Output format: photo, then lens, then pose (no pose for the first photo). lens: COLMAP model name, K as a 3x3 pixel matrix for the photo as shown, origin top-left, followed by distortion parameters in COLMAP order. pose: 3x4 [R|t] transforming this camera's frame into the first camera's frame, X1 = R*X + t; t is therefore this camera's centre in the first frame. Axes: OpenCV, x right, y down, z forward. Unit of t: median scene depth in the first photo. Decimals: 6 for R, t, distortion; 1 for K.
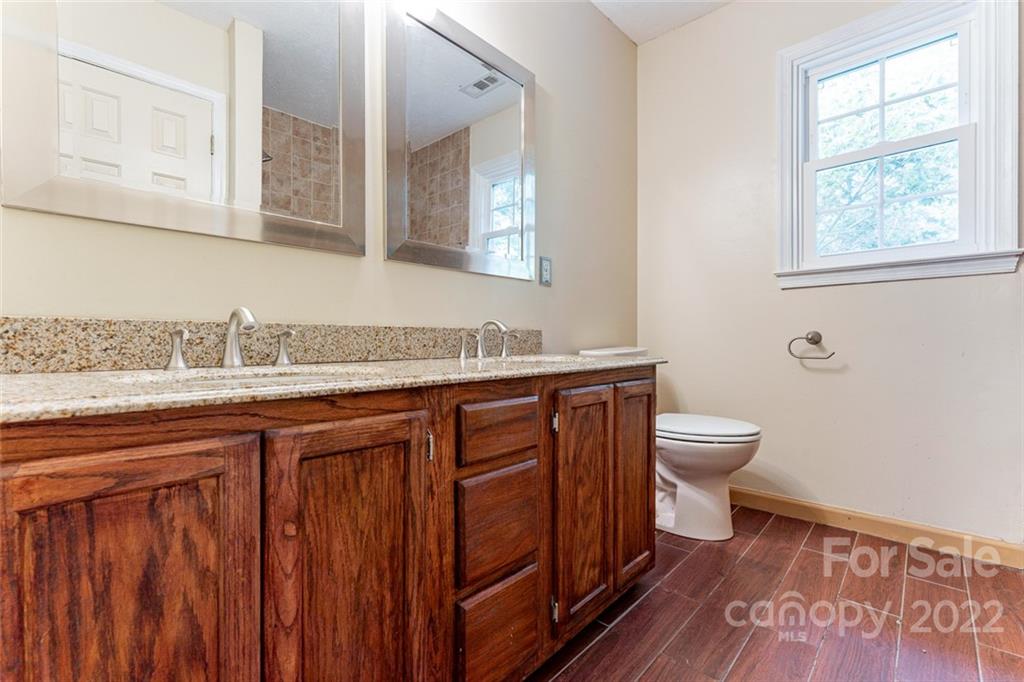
lens RADIAL K [[446.5, 0, 509.1], [0, 446.5, 342.7], [0, 0, 1]] dist [-0.002118, -0.000408]
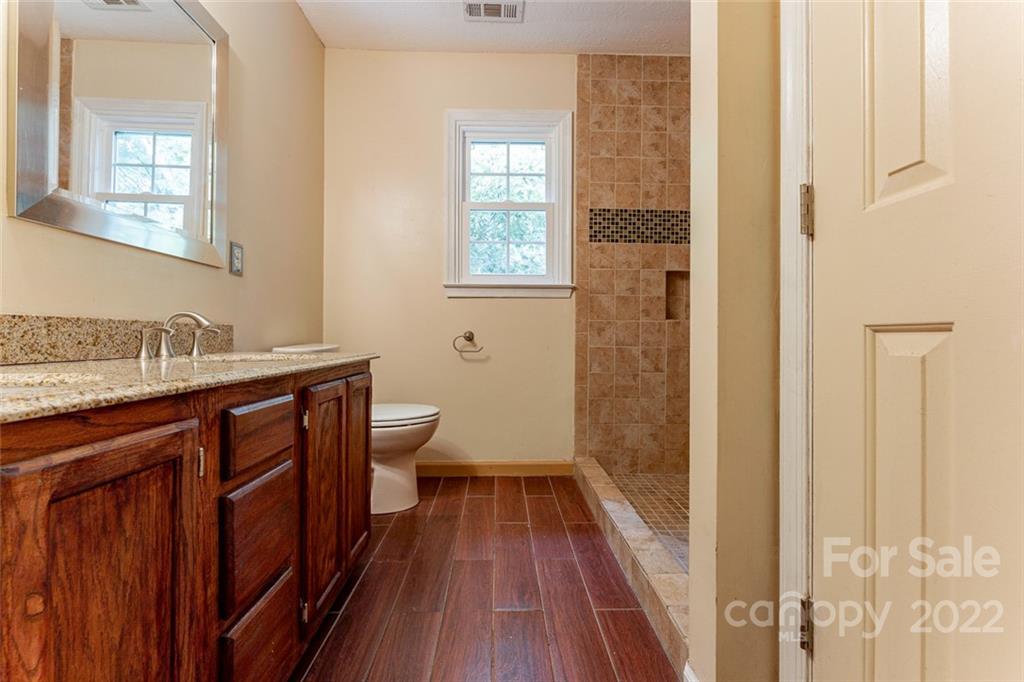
lens RADIAL K [[446.5, 0, 504.0], [0, 446.5, 337.2], [0, 0, 1]] dist [-0.002118, -0.000408]
pose [[0.706839, 0.006838, 0.707342, -0.237995], [-0.002796, 0.999972, -0.006873, 0.000354], [-0.707369, 0.002881, 0.706838, -0.007906]]
